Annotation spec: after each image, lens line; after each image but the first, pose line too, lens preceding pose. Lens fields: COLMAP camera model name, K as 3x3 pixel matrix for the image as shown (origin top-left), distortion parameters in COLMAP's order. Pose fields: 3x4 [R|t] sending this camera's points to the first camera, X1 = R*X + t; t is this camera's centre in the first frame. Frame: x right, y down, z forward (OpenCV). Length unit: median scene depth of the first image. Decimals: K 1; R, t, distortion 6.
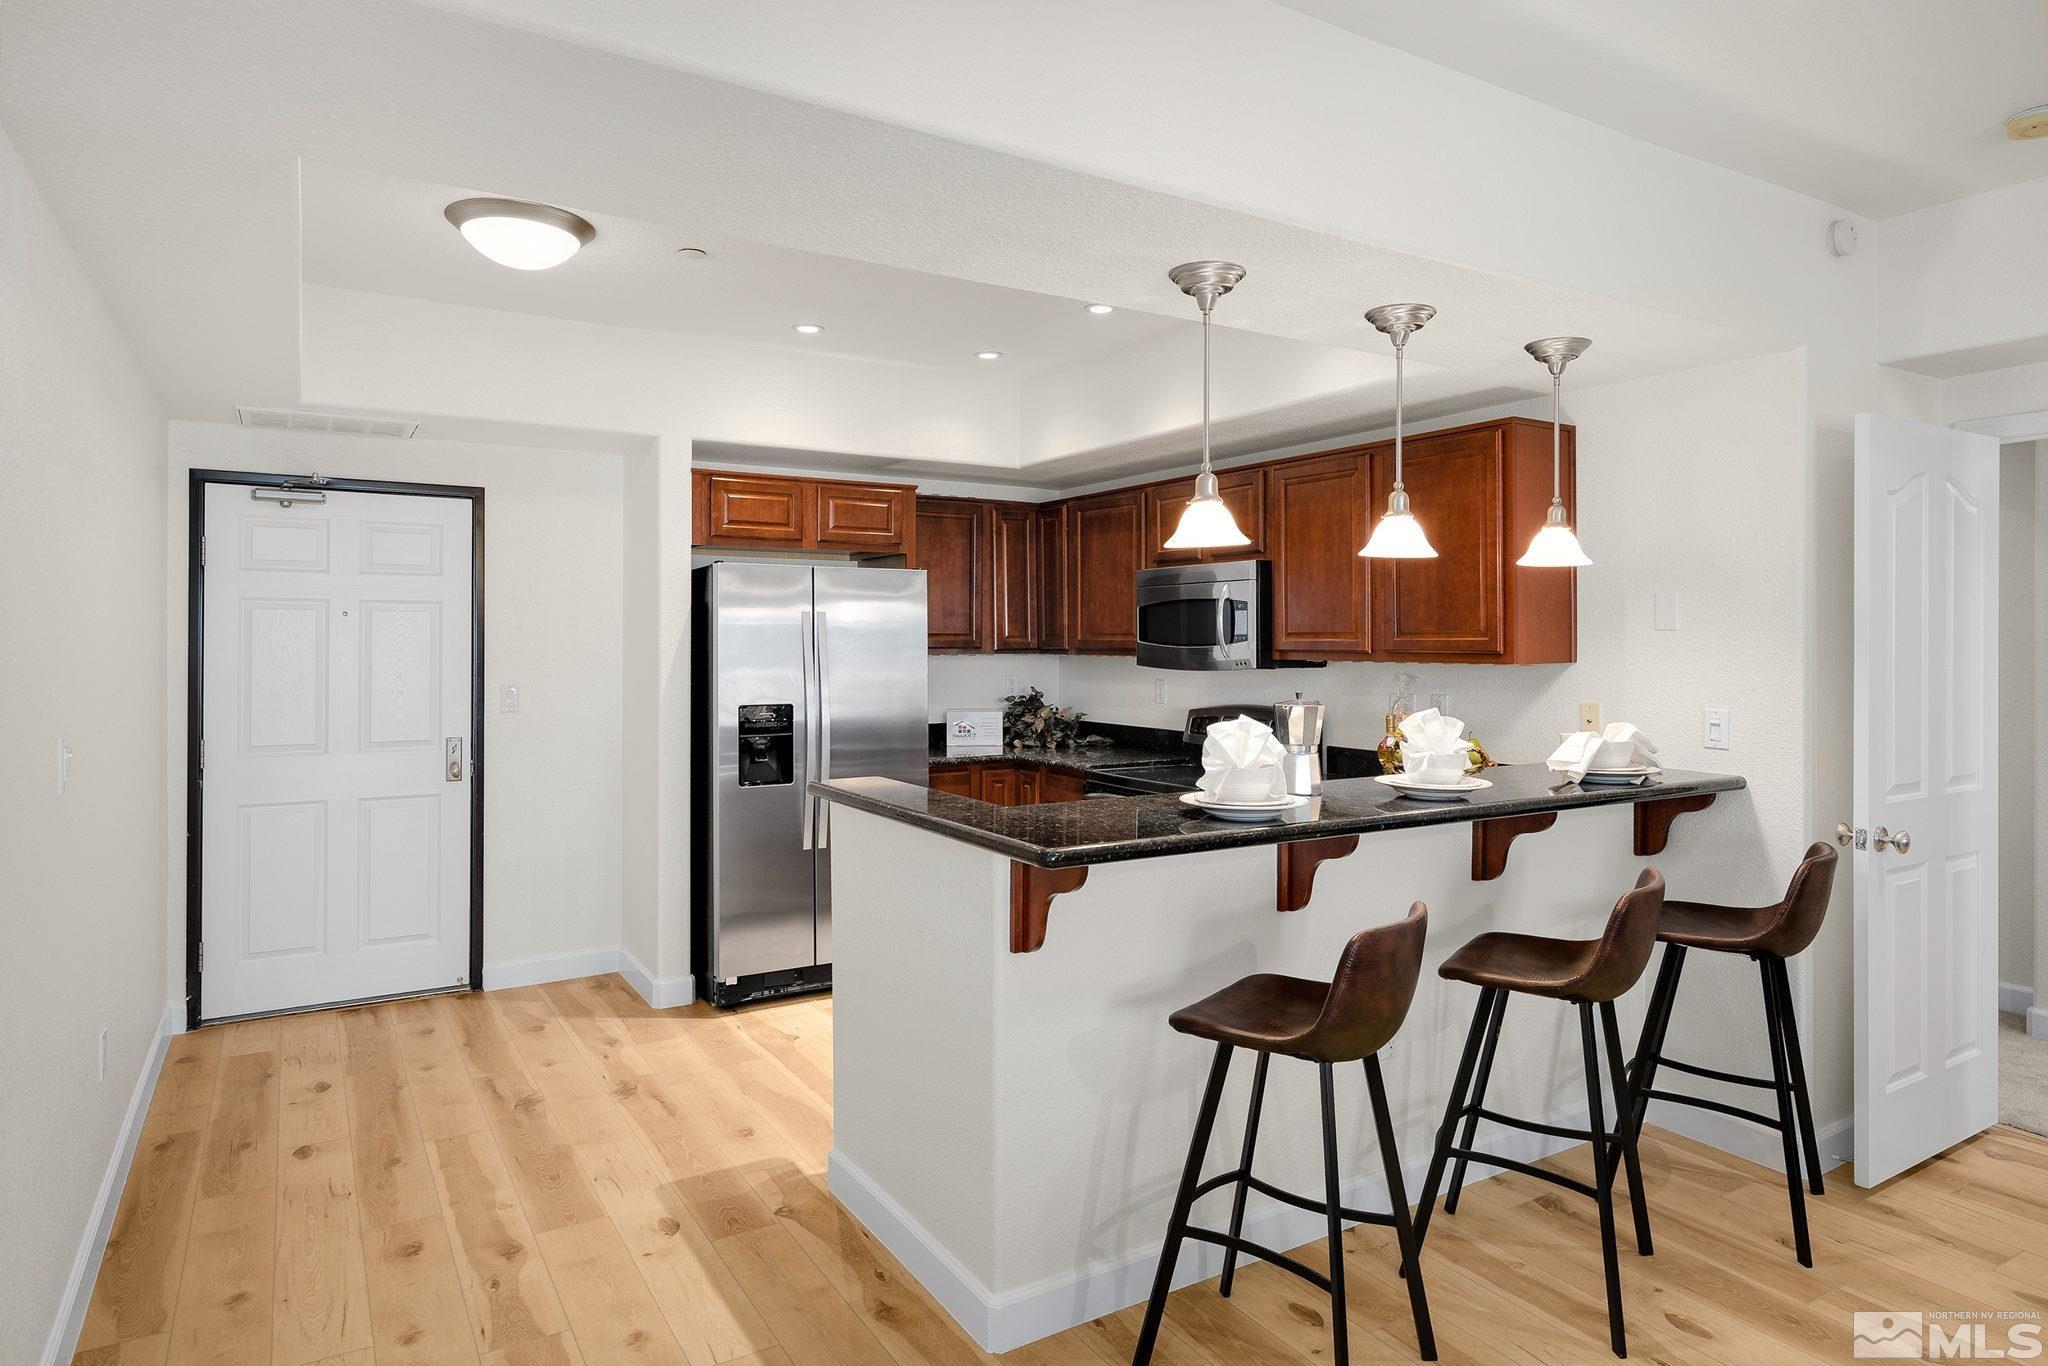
lens RADIAL K [[1216.7, 0, 1024.9], [0, 1216.7, 626.8], [0, 0, 1]] dist [0.002006, 0.001398]
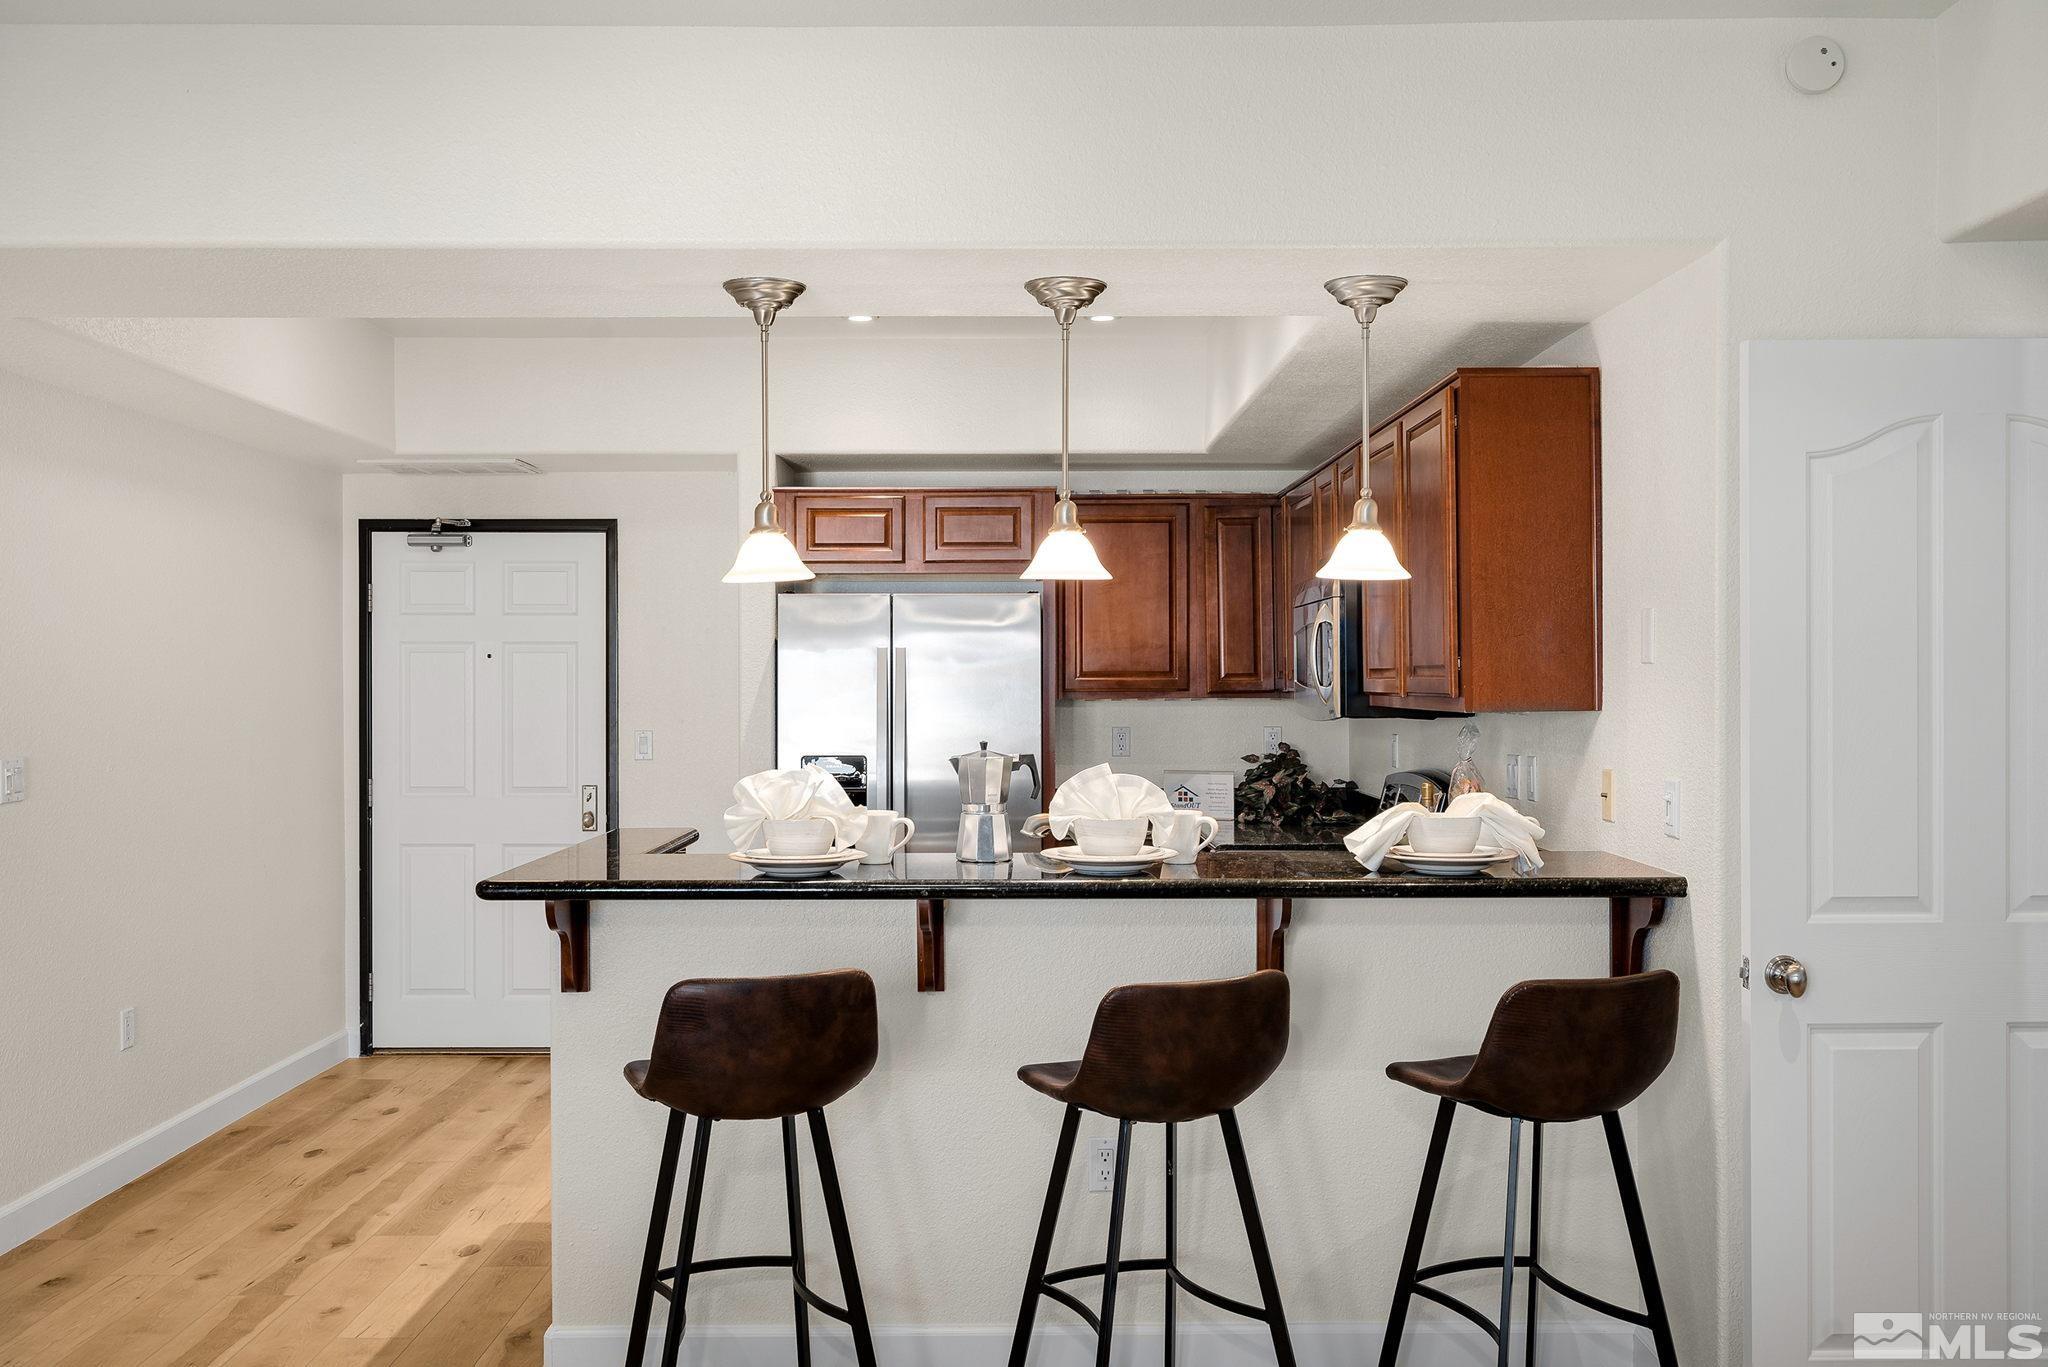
lens RADIAL K [[1883.4, 0, 1024.0], [0, 1883.4, 683.5], [0, 0, 1]] dist [0.005510, -0.002057]
pose [[0.846253, -0.003029, -0.532772, 0.658418], [0.010013, 0.999898, 0.010219, 0.000214], [0.532686, -0.013983, 0.846197, -0.064542]]
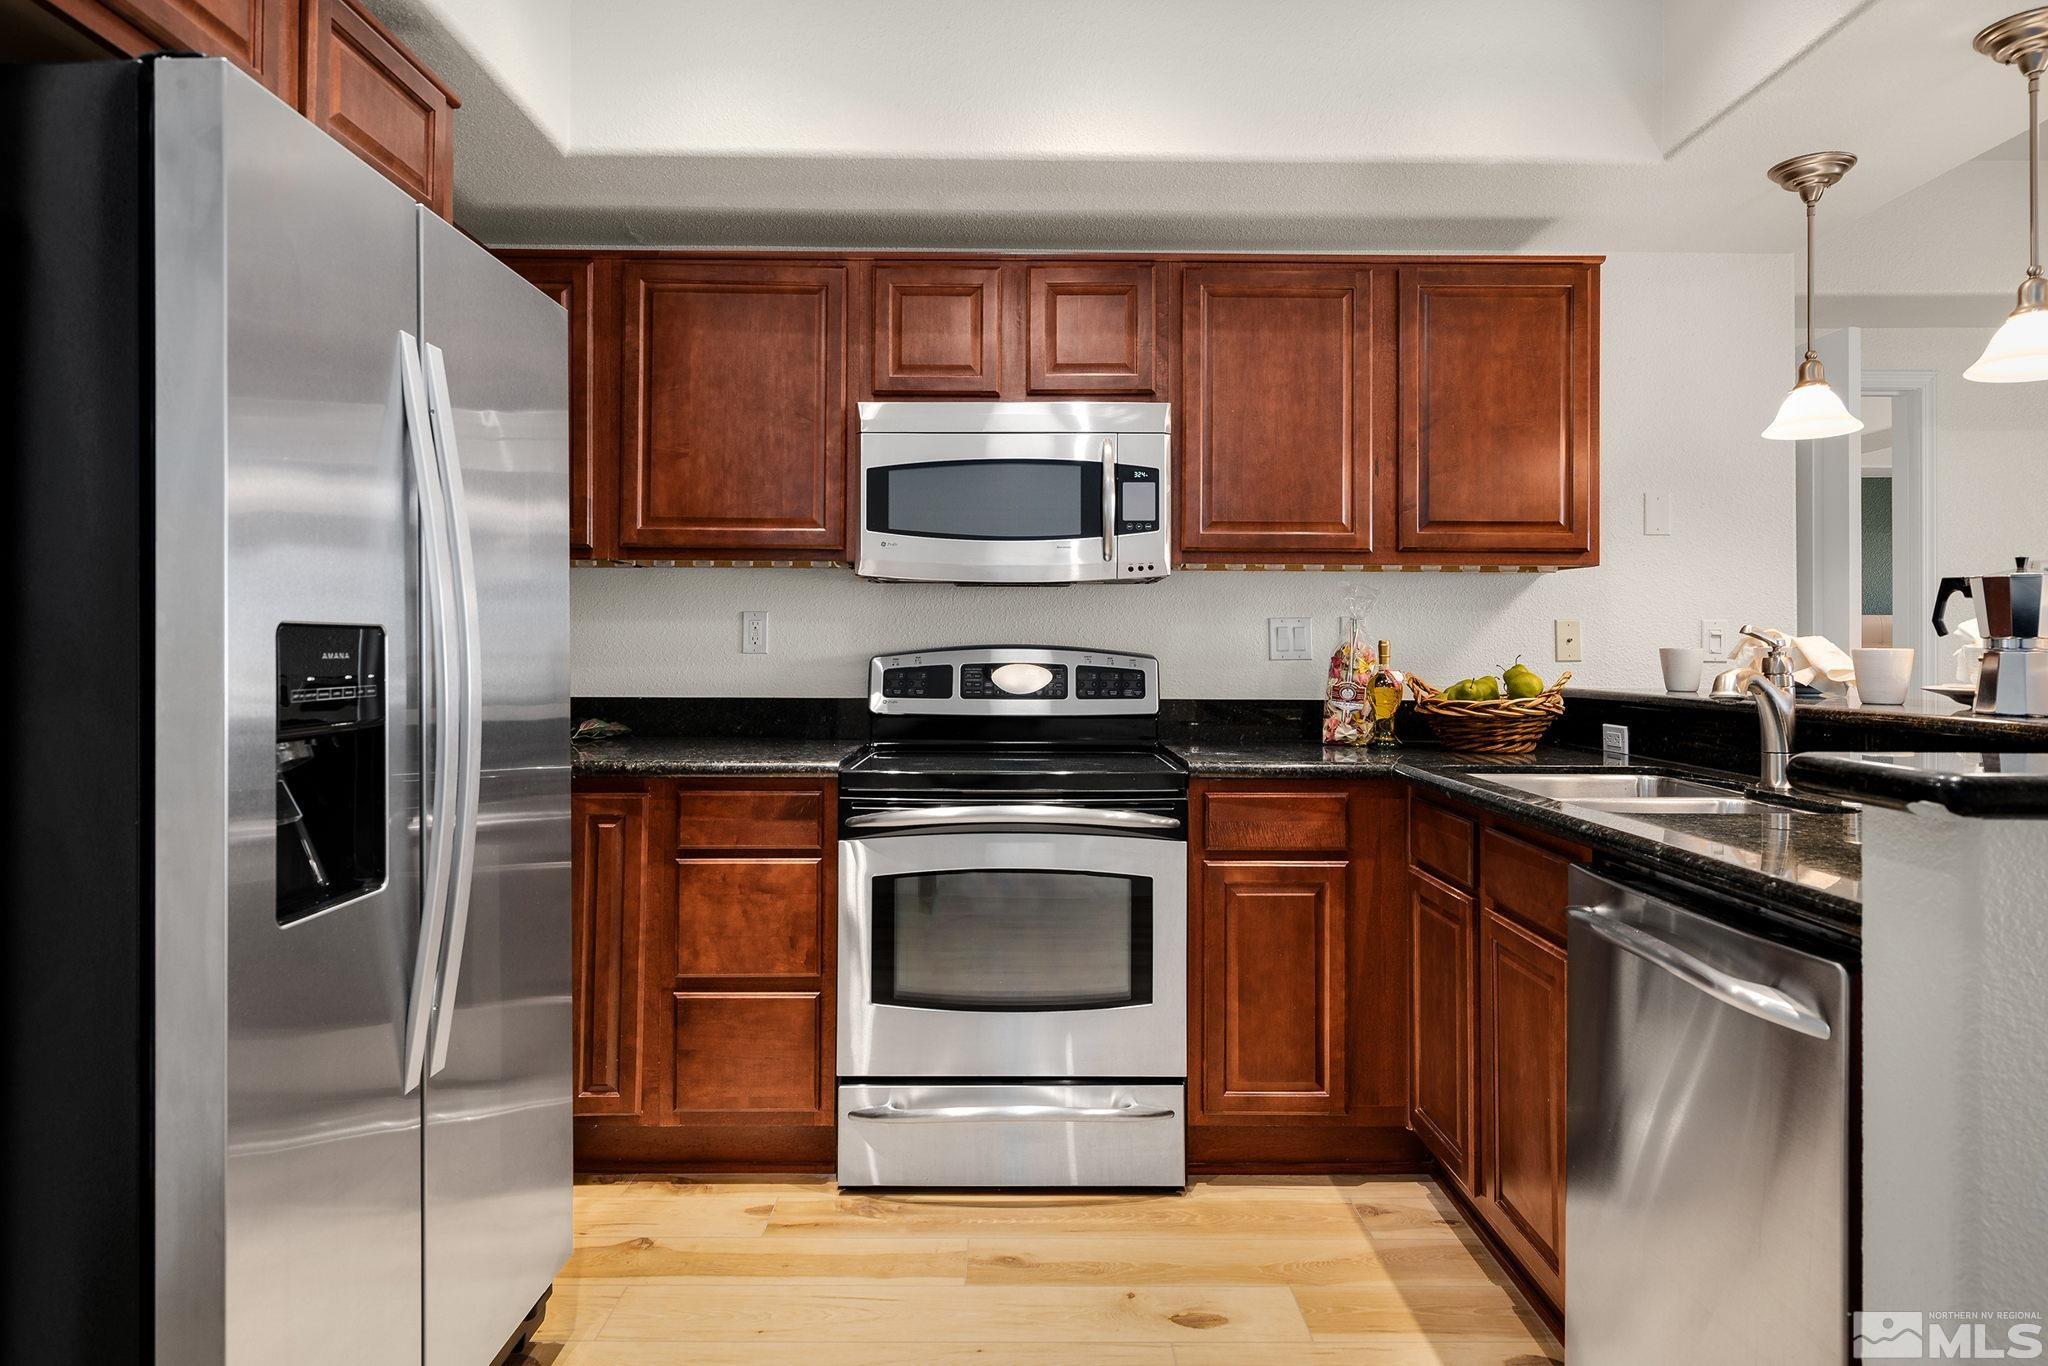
lens RADIAL K [[1216.7, 0, 1024.9], [0, 1216.7, 626.8], [0, 0, 1]] dist [0.002006, 0.001398]
pose [[0.530319, 0.010849, 0.847729, -0.400958], [-0.007874, 0.999938, -0.007871, 0.069145], [-0.847762, -0.002501, 0.530372, 0.757478]]
